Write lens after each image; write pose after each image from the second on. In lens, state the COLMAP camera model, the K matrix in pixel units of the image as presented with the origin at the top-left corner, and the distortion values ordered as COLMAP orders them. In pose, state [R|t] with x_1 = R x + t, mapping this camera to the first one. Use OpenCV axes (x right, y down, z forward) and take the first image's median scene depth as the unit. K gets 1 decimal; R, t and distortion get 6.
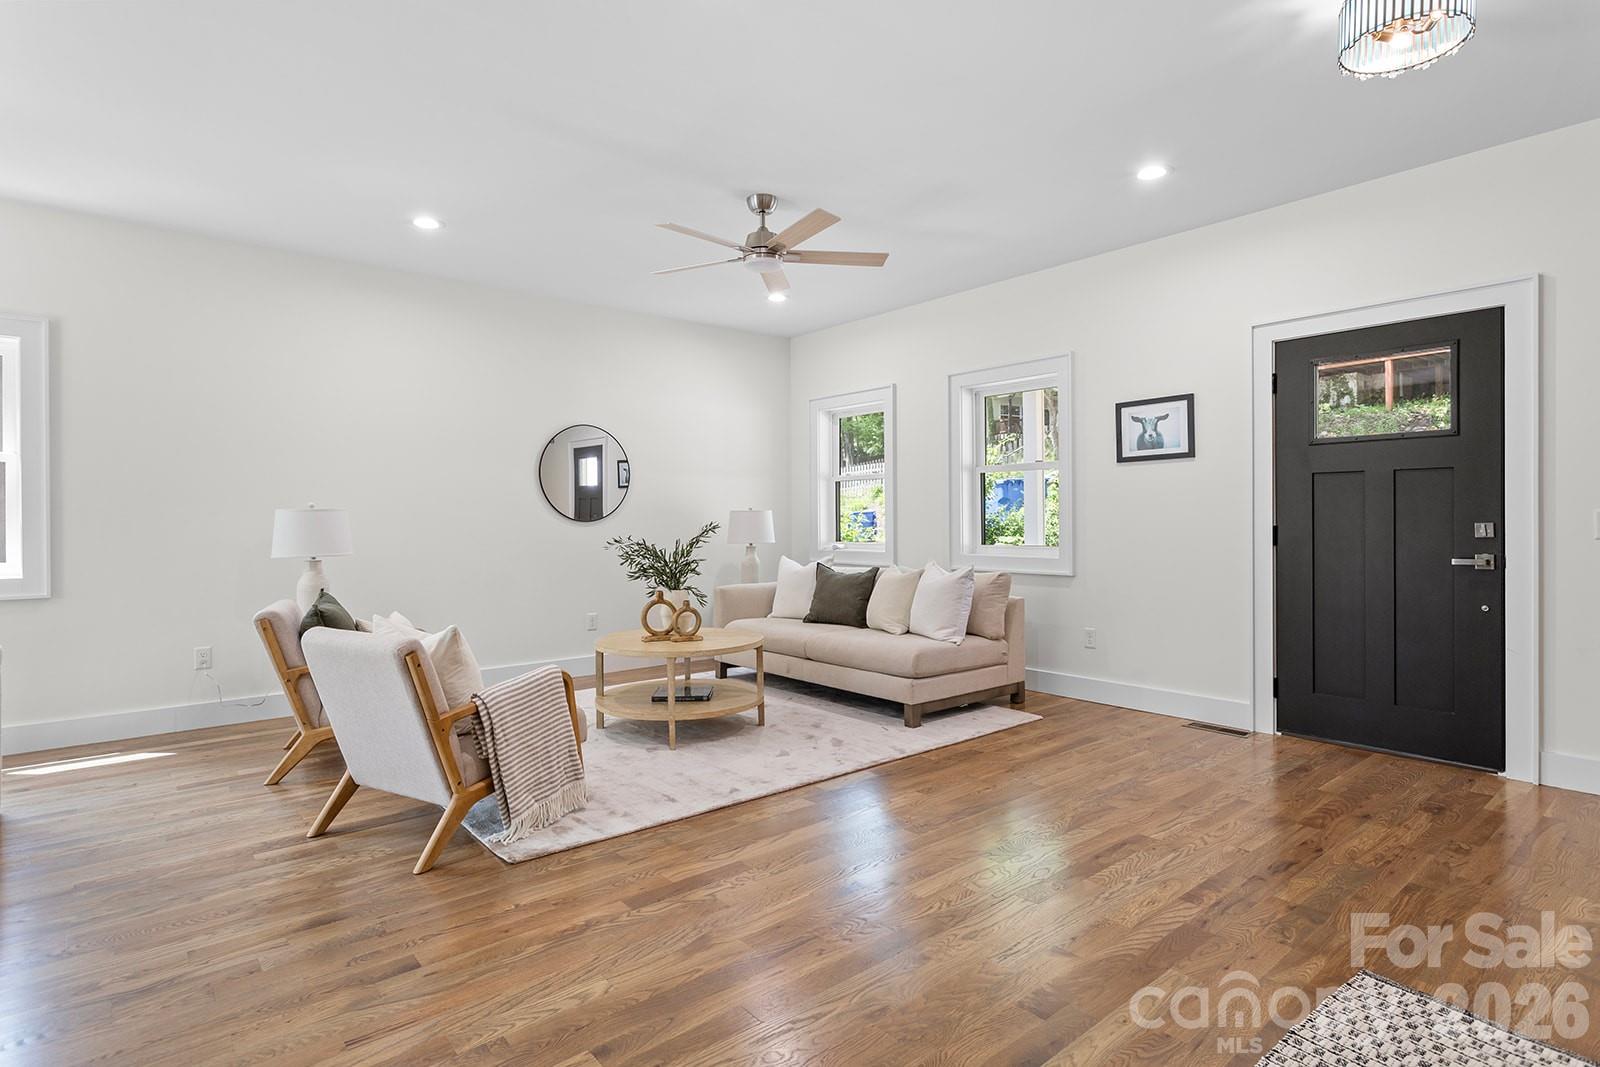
lens RADIAL K [[819.2, 0, 796.3], [0, 819.2, 518.2], [0, 0, 1]] dist [0.000899, 0.000449]
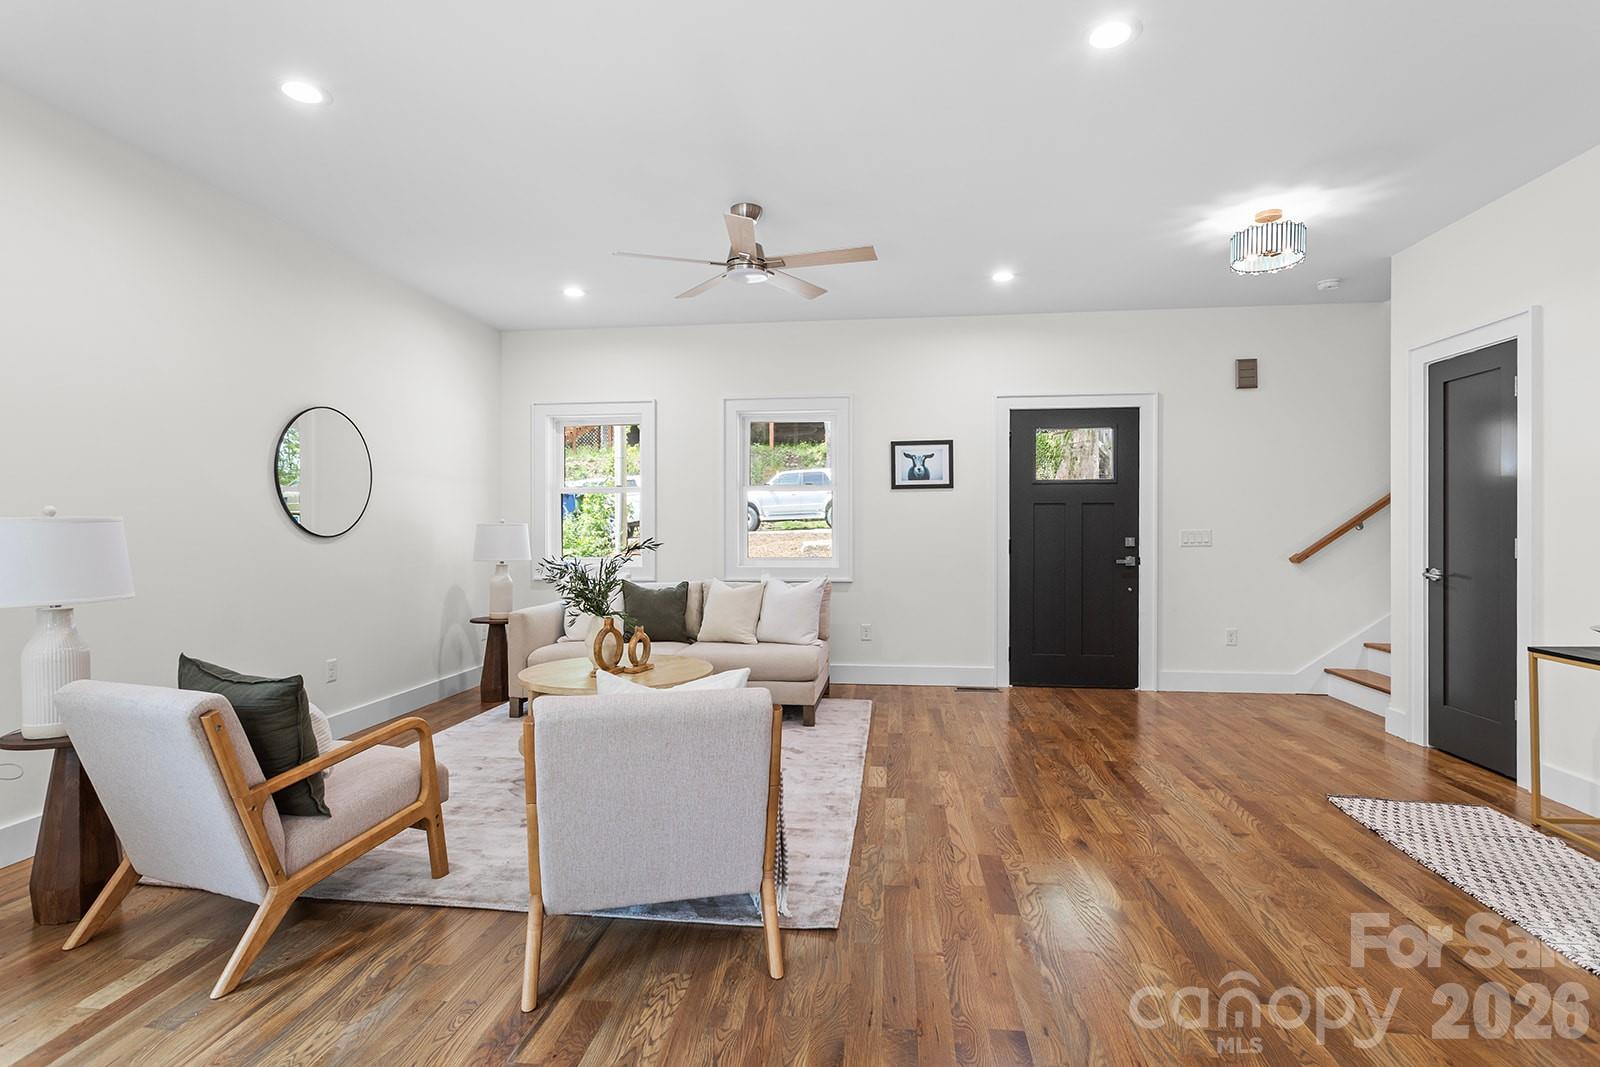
lens RADIAL K [[785.5, 0, 799.5], [0, 785.5, 527.0], [0, 0, 1]] dist [0.002711, 0.000183]
pose [[0.725818, 0.006158, 0.687859, -0.630190], [-0.004214, 0.999981, -0.004505, -0.004814], [-0.687874, 0.000371, 0.725830, 0.270871]]
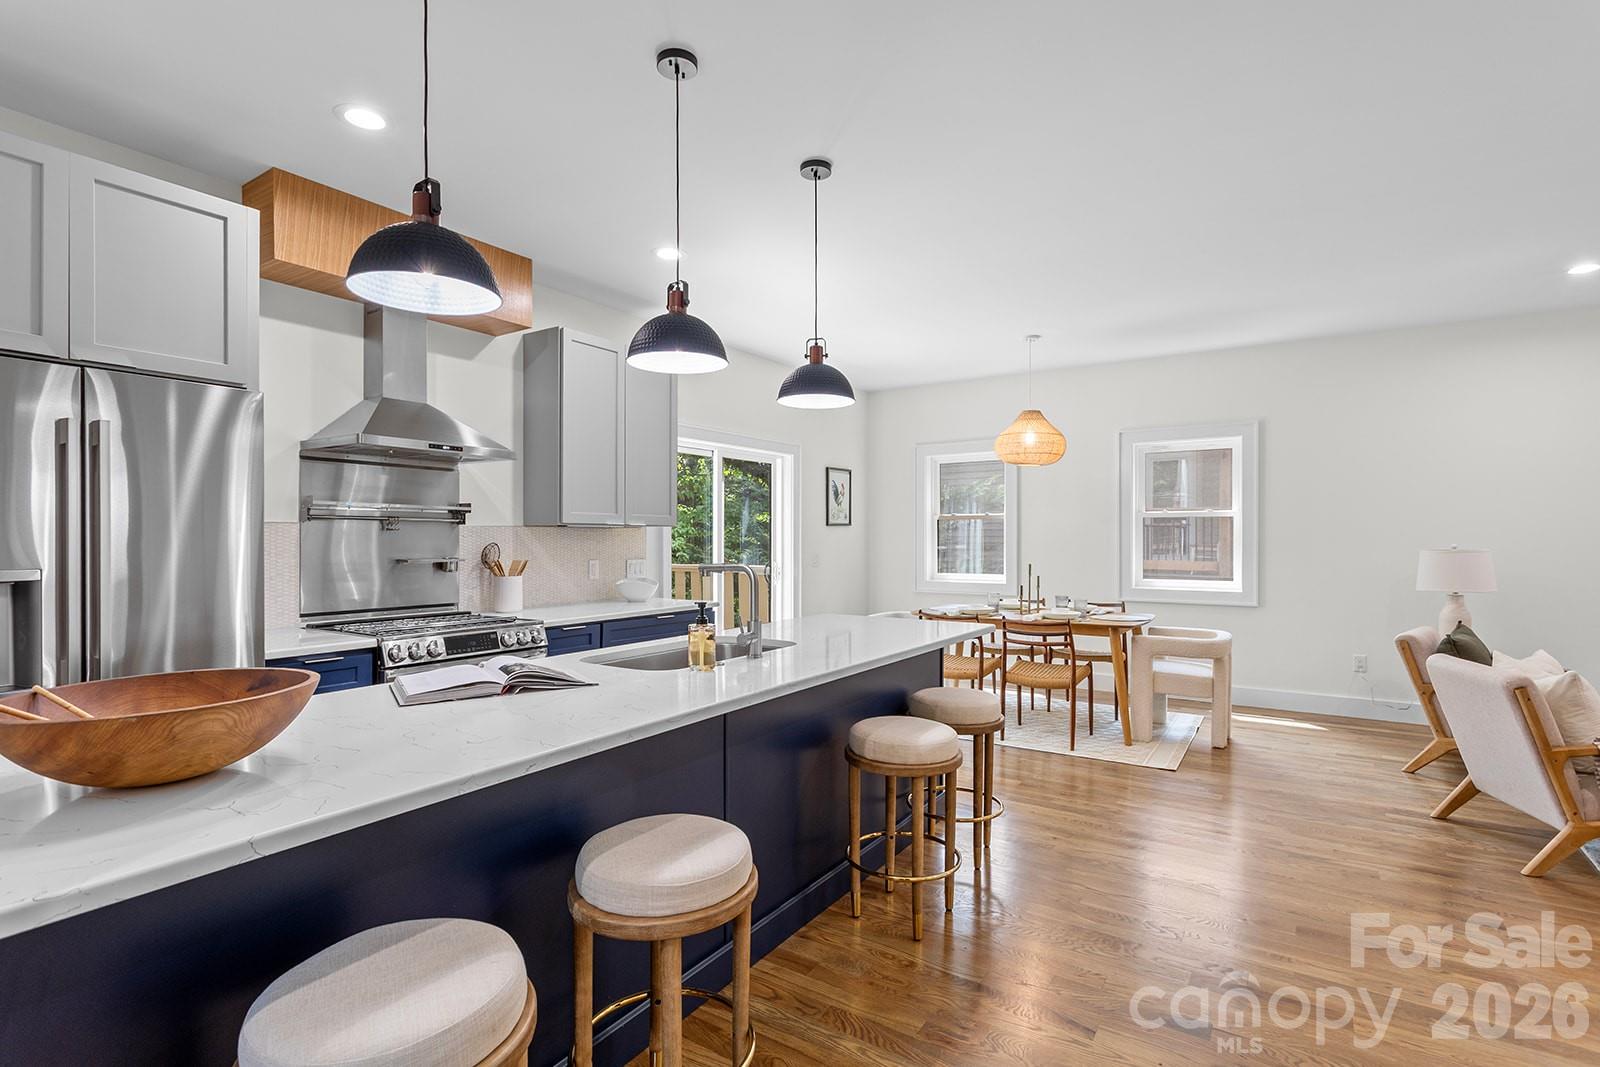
lens RADIAL K [[759.6, 0, 799.4], [0, 759.6, 542.7], [0, 0, 1]] dist [0.001494, -0.000188]
pose [[0.286821, 0.012191, -0.957907, 0.180916], [0.001309, 0.999913, 0.013118, -0.039403], [0.957983, -0.005017, 0.286780, -0.202192]]
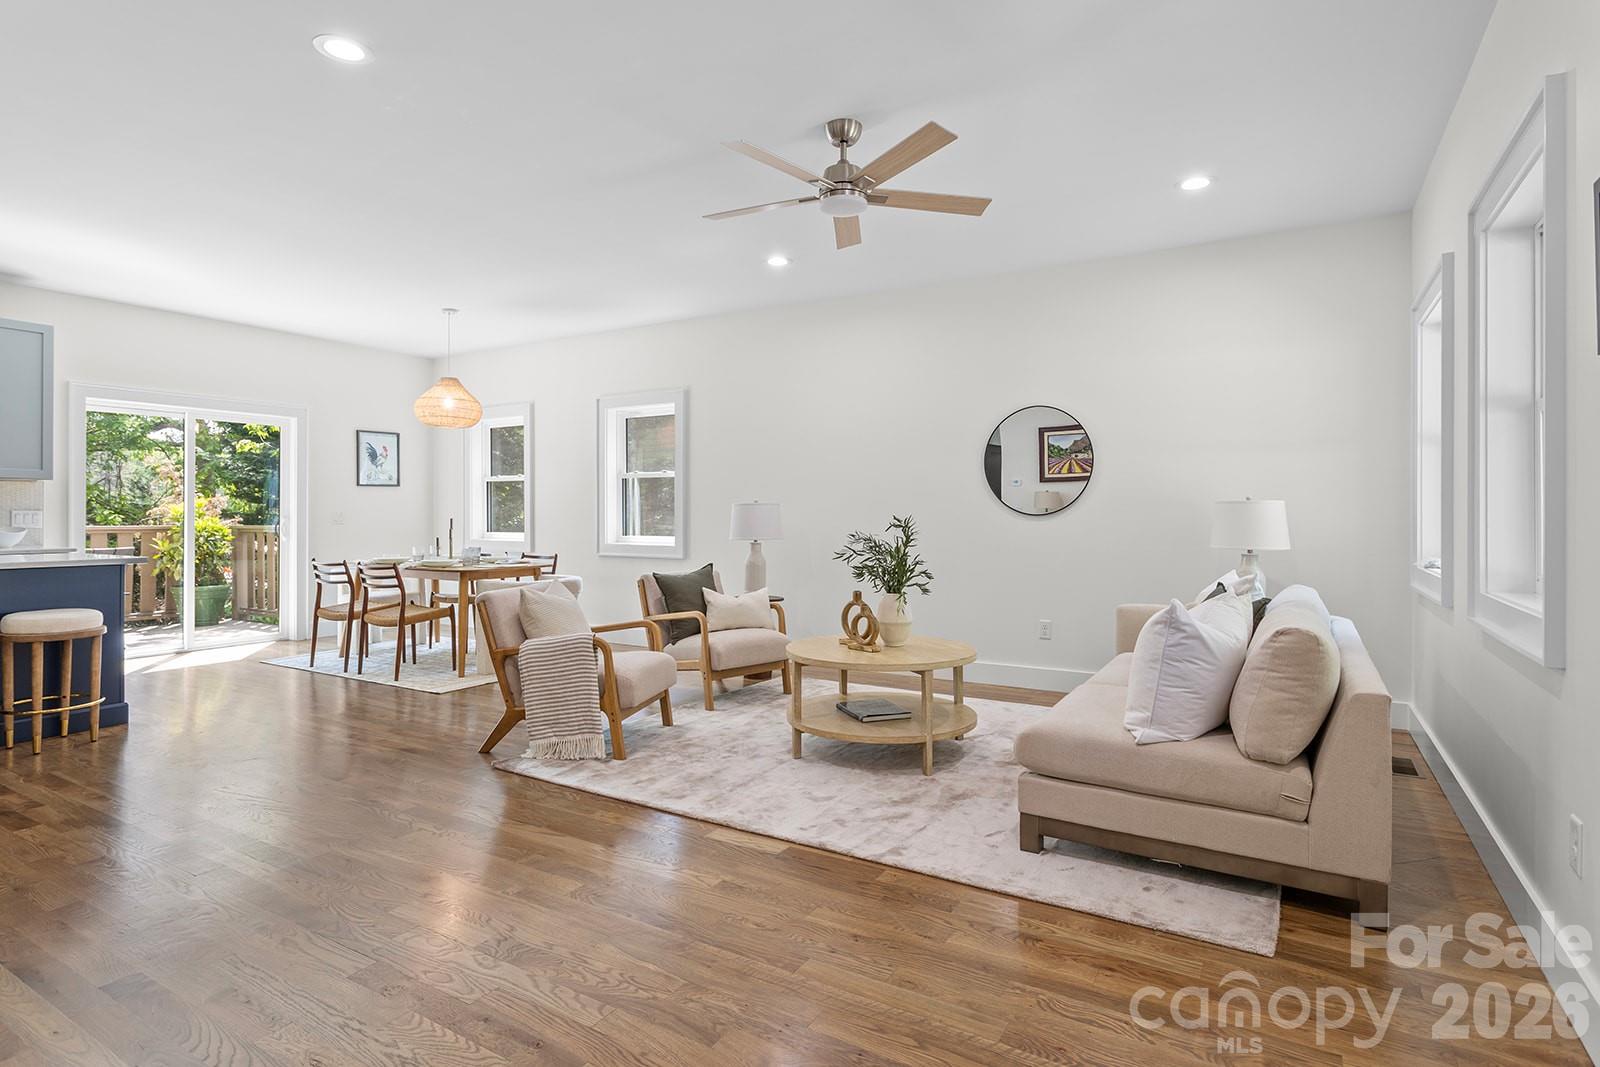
lens RADIAL K [[820.1, 0, 800.5], [0, 820.1, 511.2], [0, 0, 1]] dist [-0.000651, 0.000643]
pose [[0.330199, 0.003479, -0.943905, 0.718593], [-0.000766, 0.999994, 0.003418, -0.003702], [0.943911, -0.000406, 0.330200, 0.676577]]
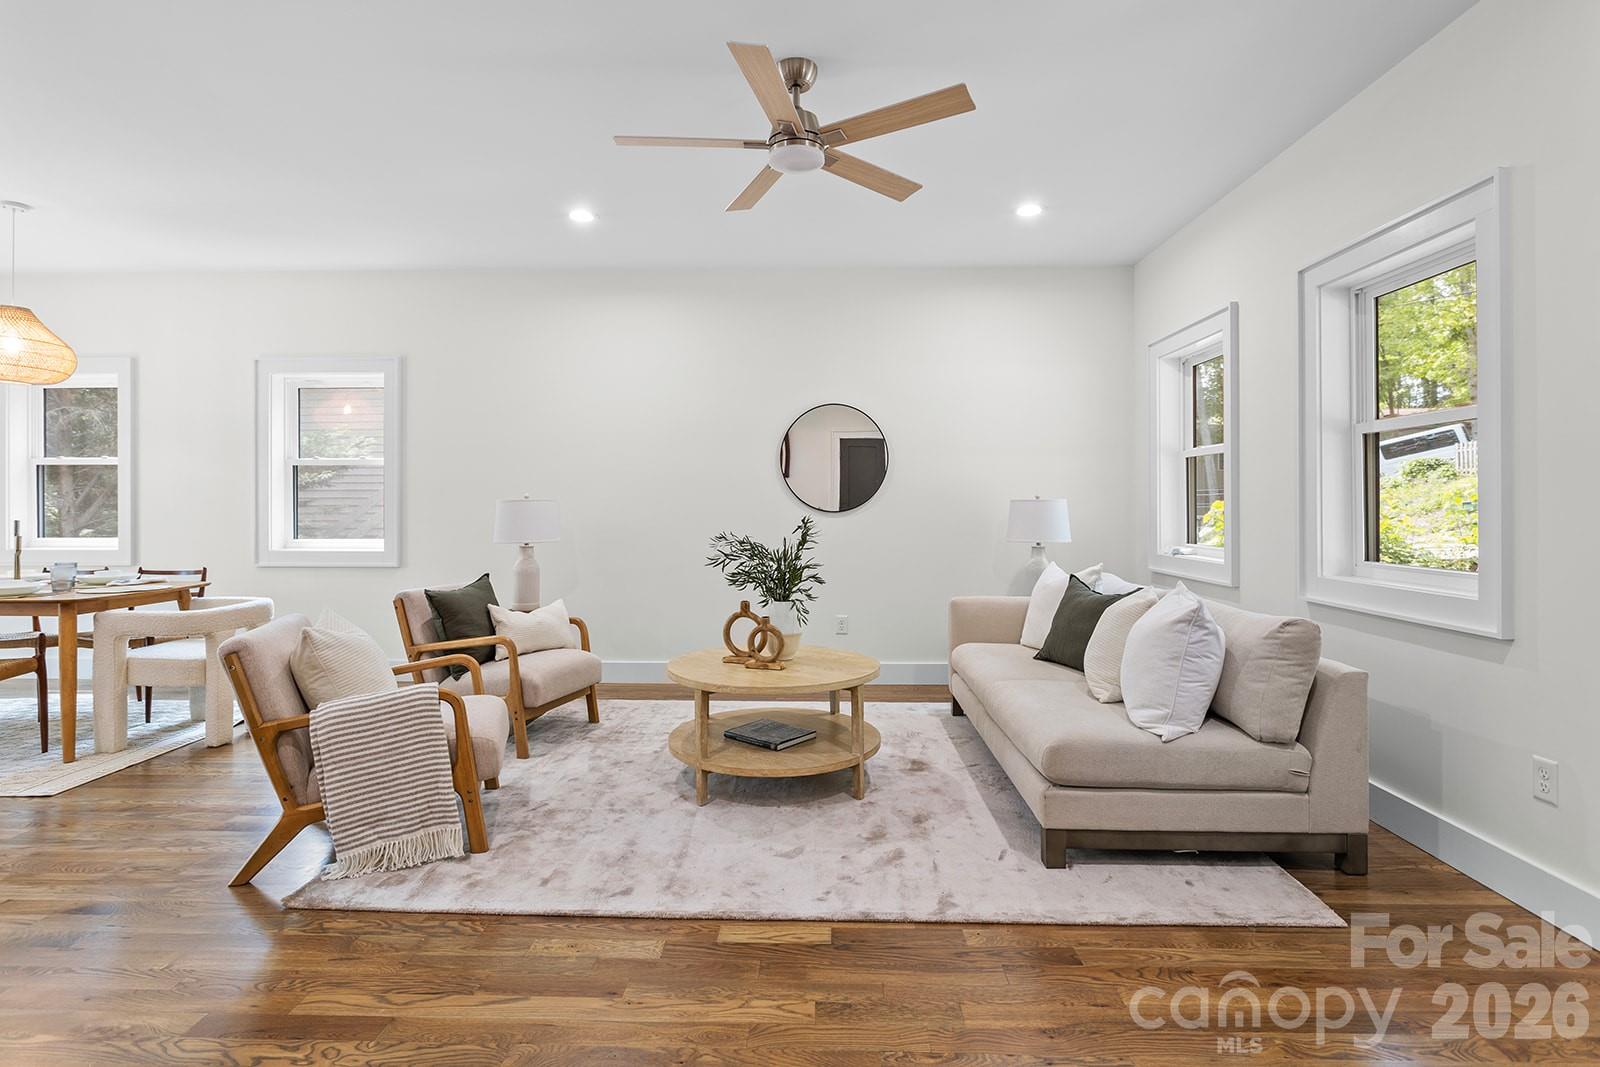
lens RADIAL K [[779.1, 0, 795.1], [0, 779.1, 502.6], [0, 0, 1]] dist [-0.005218, 0.000583]
pose [[0.748249, 0.002621, -0.663413, 0.404385], [-0.002192, 0.999997, 0.001479, -0.010367], [0.663415, 0.000348, 0.748252, 0.484794]]
